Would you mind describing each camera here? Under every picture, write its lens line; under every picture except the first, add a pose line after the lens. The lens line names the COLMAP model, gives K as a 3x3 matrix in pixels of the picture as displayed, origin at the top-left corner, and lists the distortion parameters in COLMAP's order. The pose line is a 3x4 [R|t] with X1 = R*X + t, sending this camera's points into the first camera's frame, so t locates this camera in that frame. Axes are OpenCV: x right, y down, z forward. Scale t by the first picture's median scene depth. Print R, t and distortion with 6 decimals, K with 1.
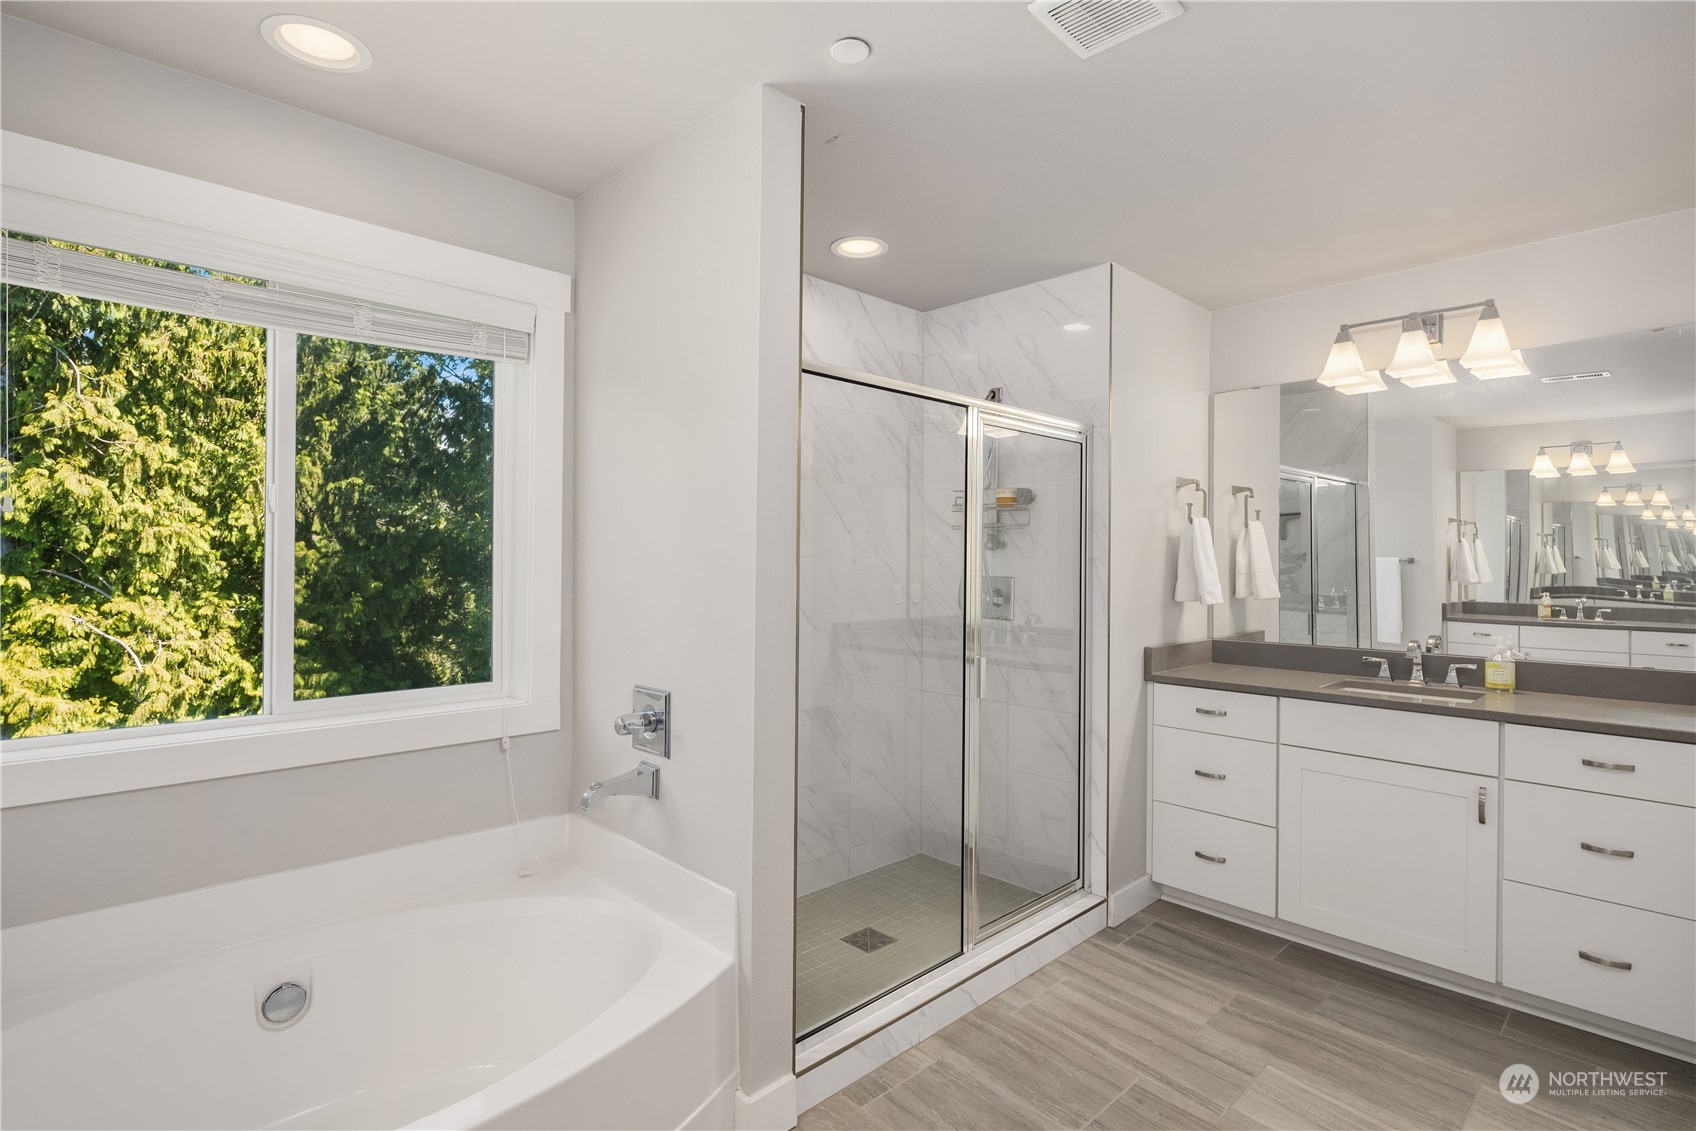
lens RADIAL K [[822.3, 0, 850.5], [0, 822.3, 553.9], [0, 0, 1]] dist [0.002628, -0.000879]
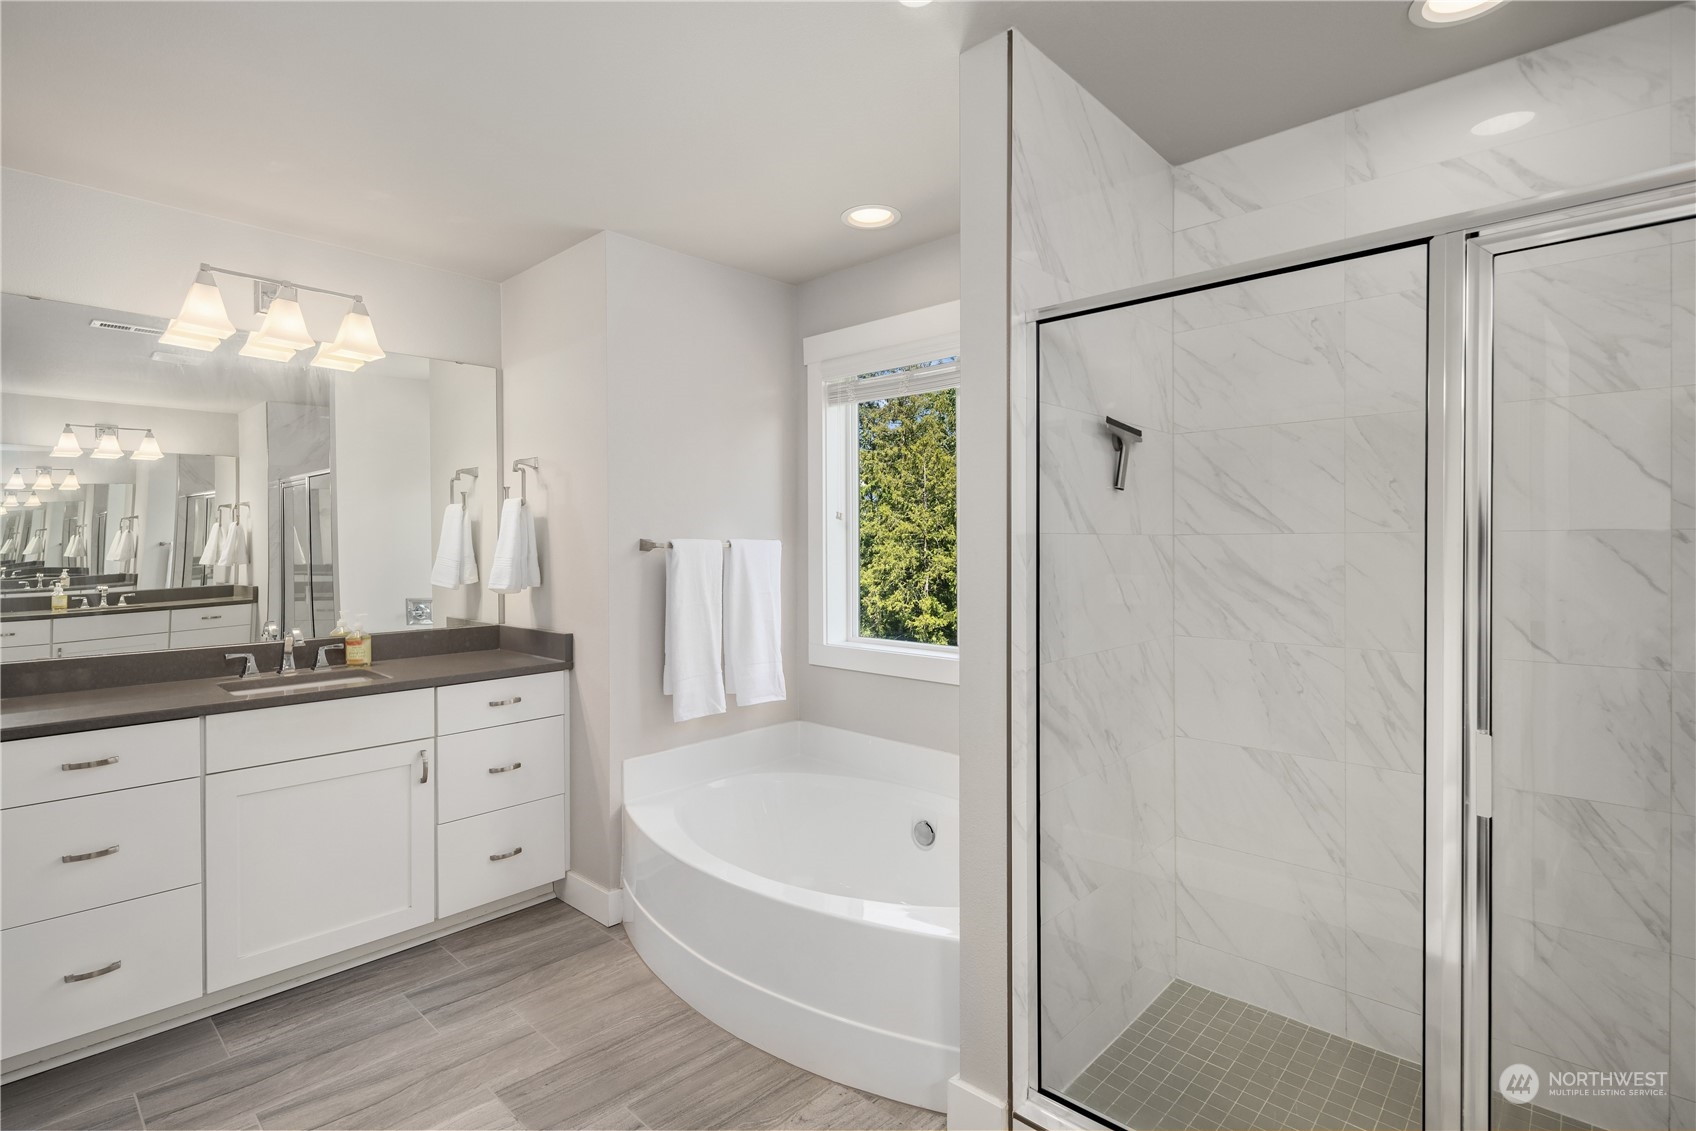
lens RADIAL K [[822.3, 0, 850.5], [0, 822.3, 553.9], [0, 0, 1]] dist [0.002628, -0.000879]
pose [[0.051085, 0.007556, -0.998666, 0.136010], [0.014311, 0.999863, 0.008297, 0.001829], [0.998592, -0.014716, 0.050970, 0.130704]]
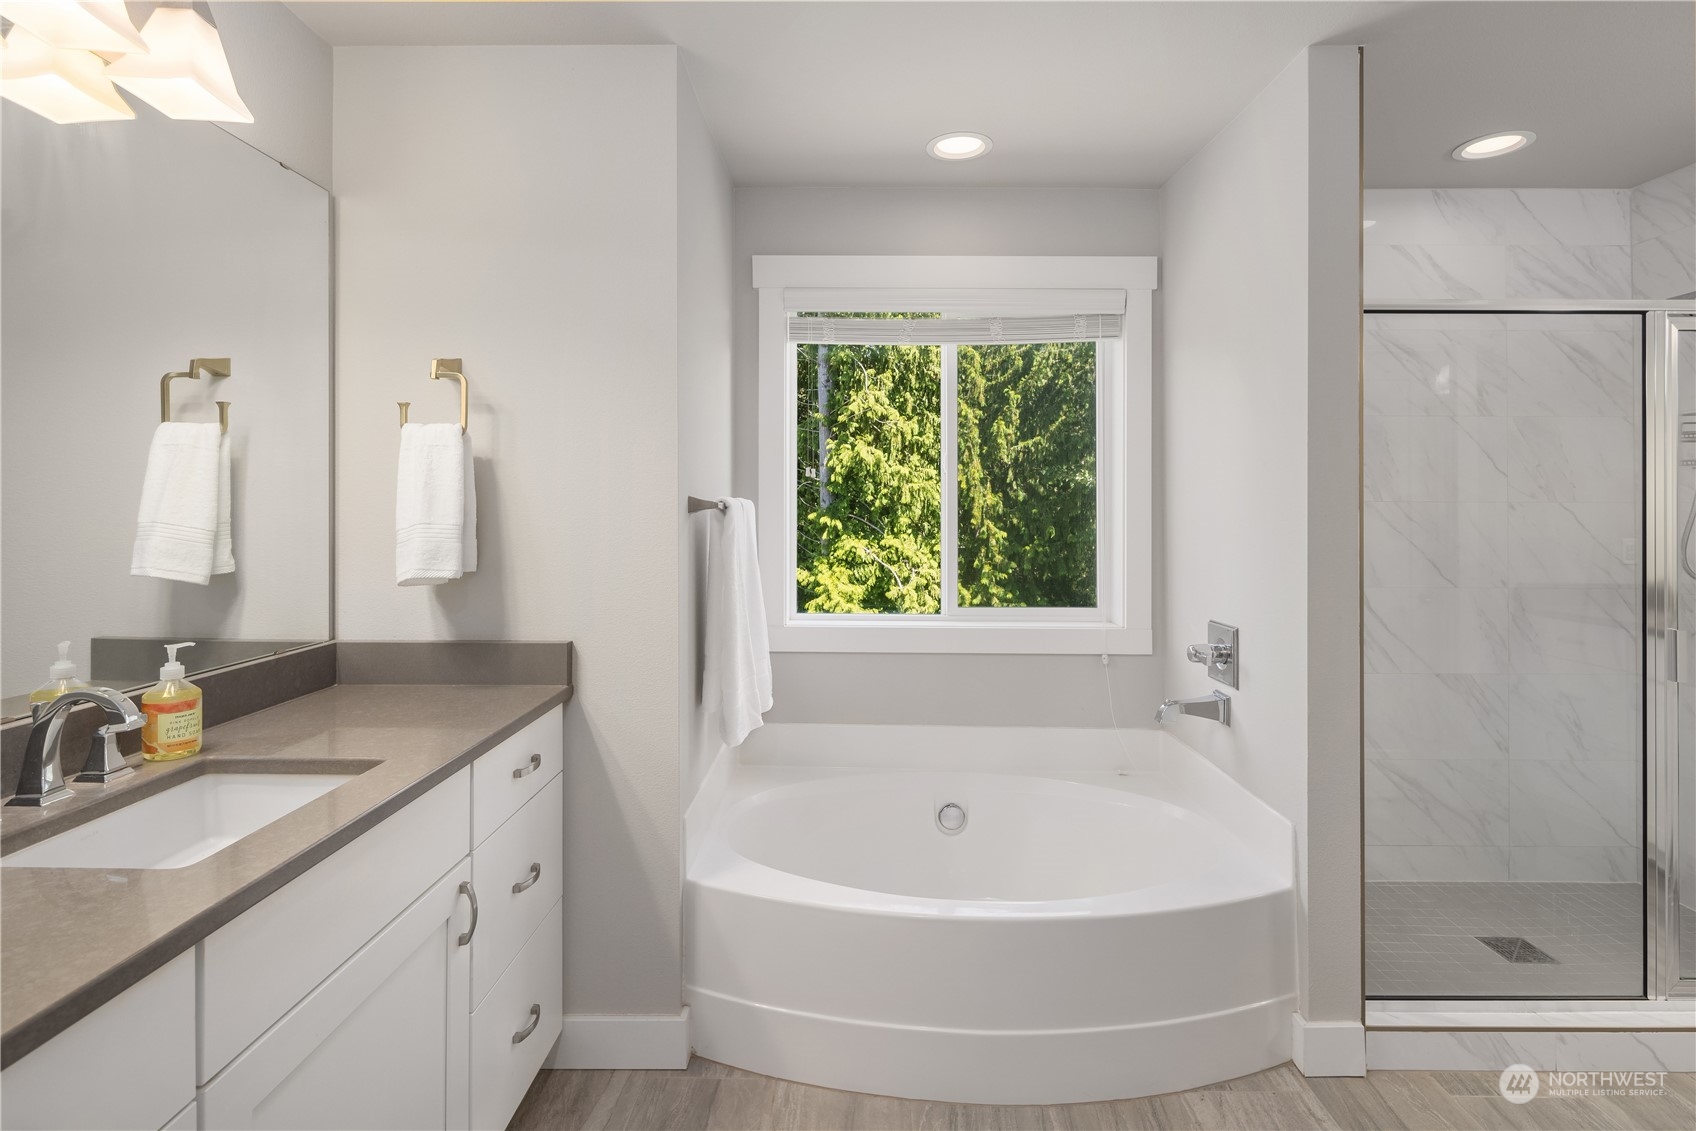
lens RADIAL K [[825.8, 0, 850.6], [0, 825.8, 501.6], [0, 0, 1]] dist [-0.001252, -0.000634]
pose [[0.712155, -0.006910, -0.701988, 0.031686], [0.006657, 0.999973, -0.003090, 0.000340], [0.701990, -0.002472, 0.712182, -0.022507]]
